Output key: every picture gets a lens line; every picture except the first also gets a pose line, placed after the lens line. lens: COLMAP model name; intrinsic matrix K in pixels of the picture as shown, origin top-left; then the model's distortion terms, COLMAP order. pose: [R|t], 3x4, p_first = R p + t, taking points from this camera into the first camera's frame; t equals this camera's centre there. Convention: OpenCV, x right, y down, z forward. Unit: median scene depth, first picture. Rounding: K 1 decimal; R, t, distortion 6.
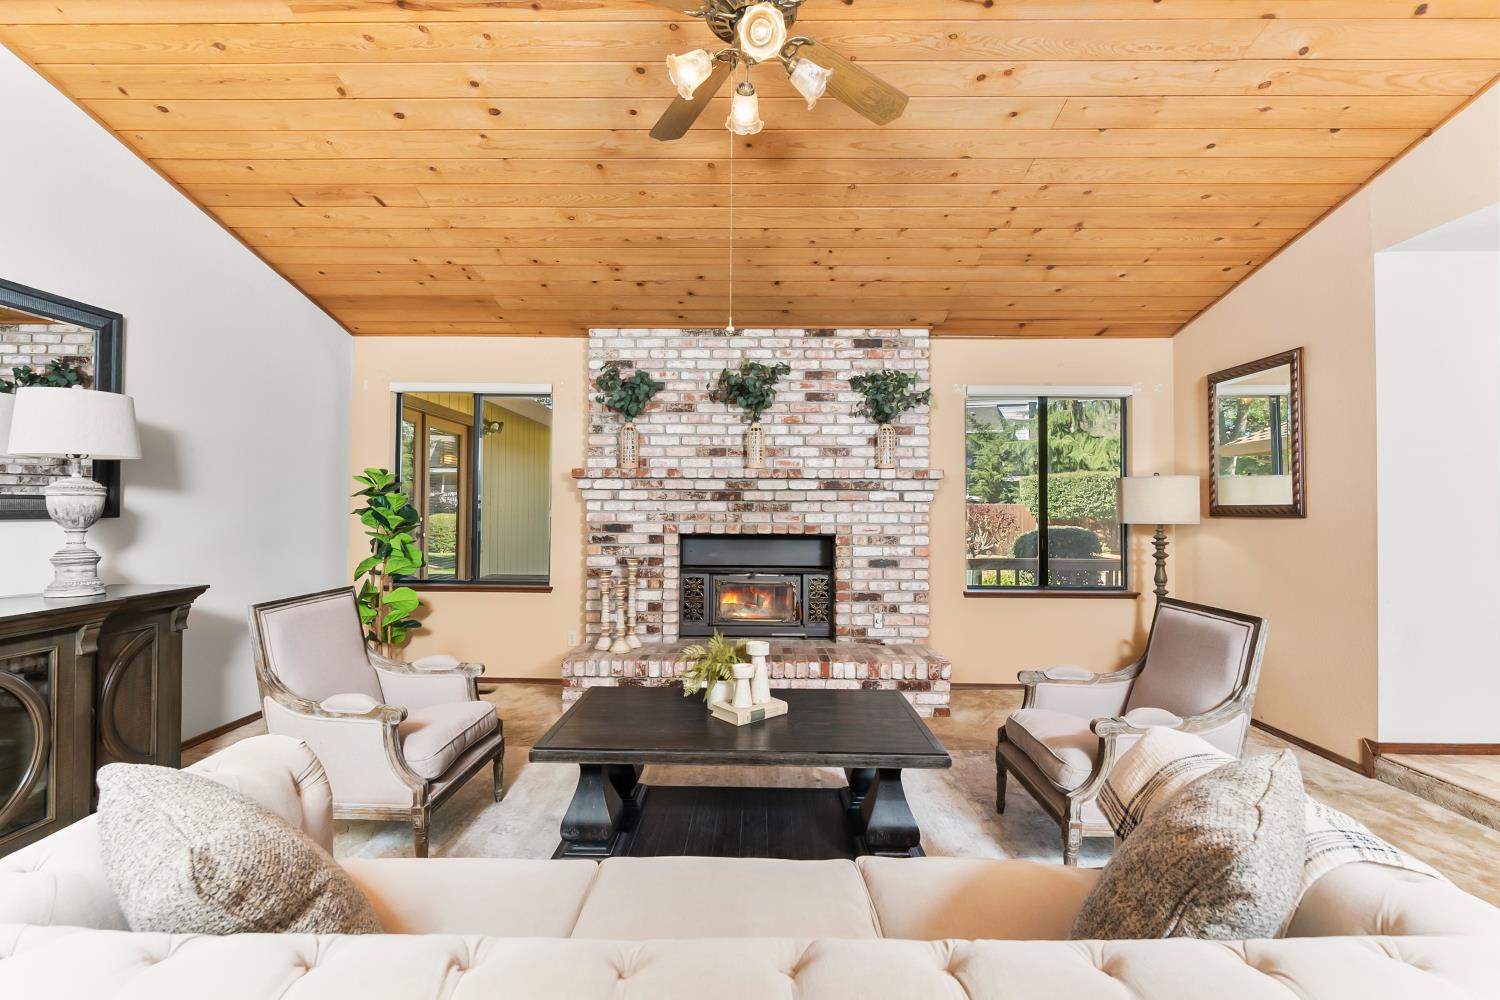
lens RADIAL K [[646.2, 0, 750.3], [0, 646.2, 496.8], [0, 0, 1]] dist [0.000906, -0.000270]
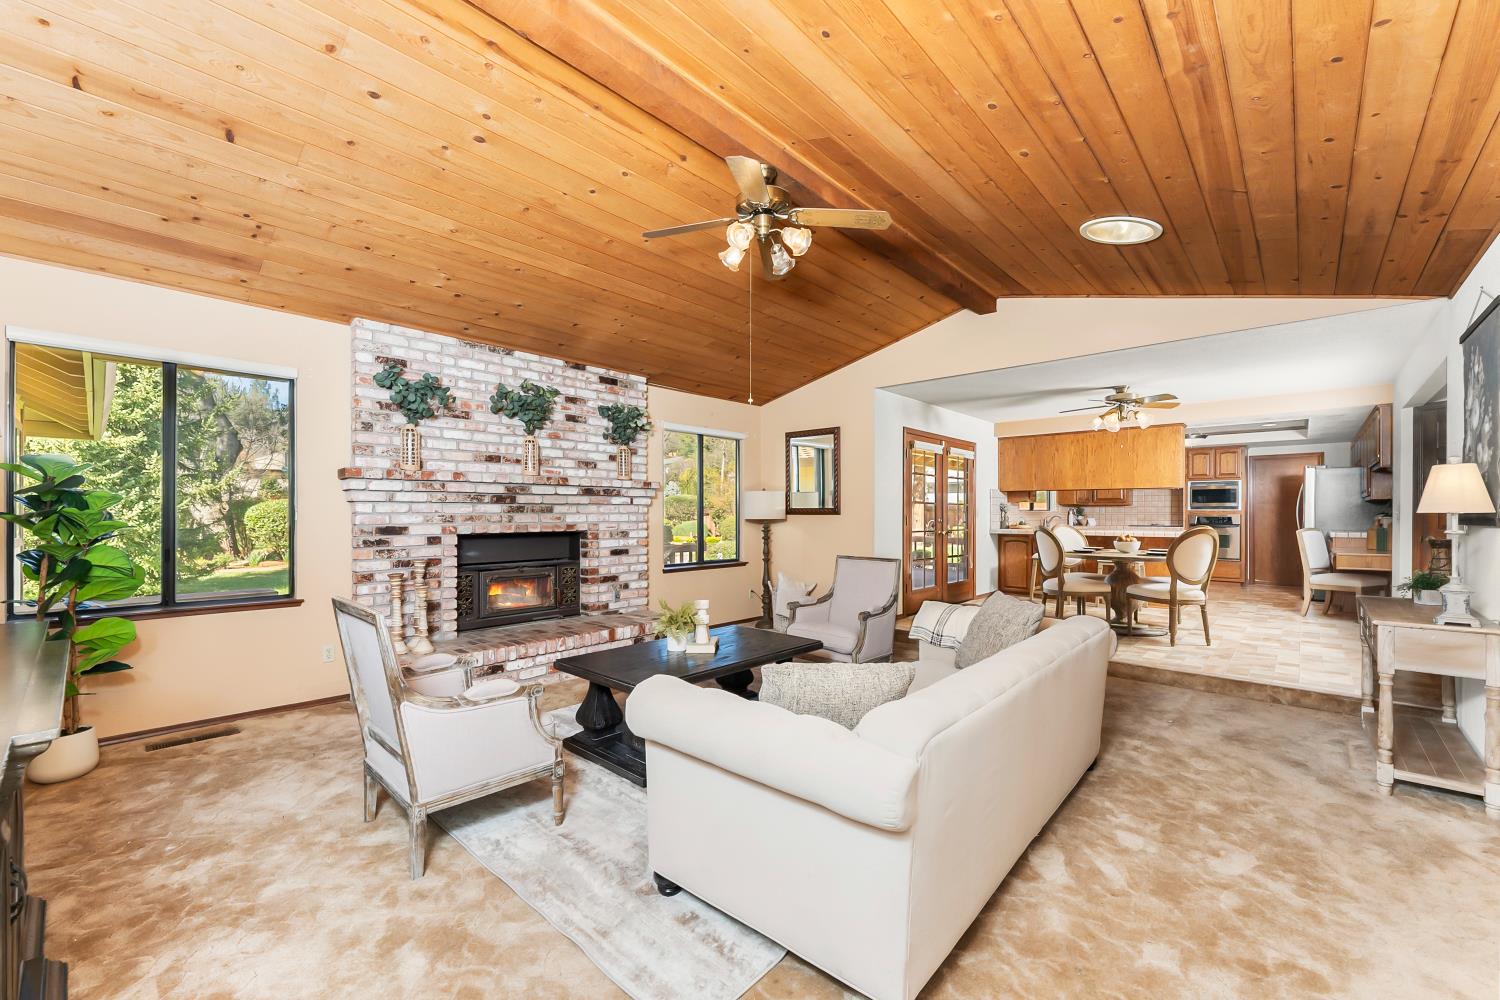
lens RADIAL K [[600.2, 0, 744.2], [0, 600.2, 509.1], [0, 0, 1]] dist [0.002732, -0.000408]
pose [[0.670363, -0.000462, 0.742033, -0.522820], [-0.013808, 0.999819, 0.013097, -0.003136], [-0.741905, -0.019026, 0.670235, 0.000405]]
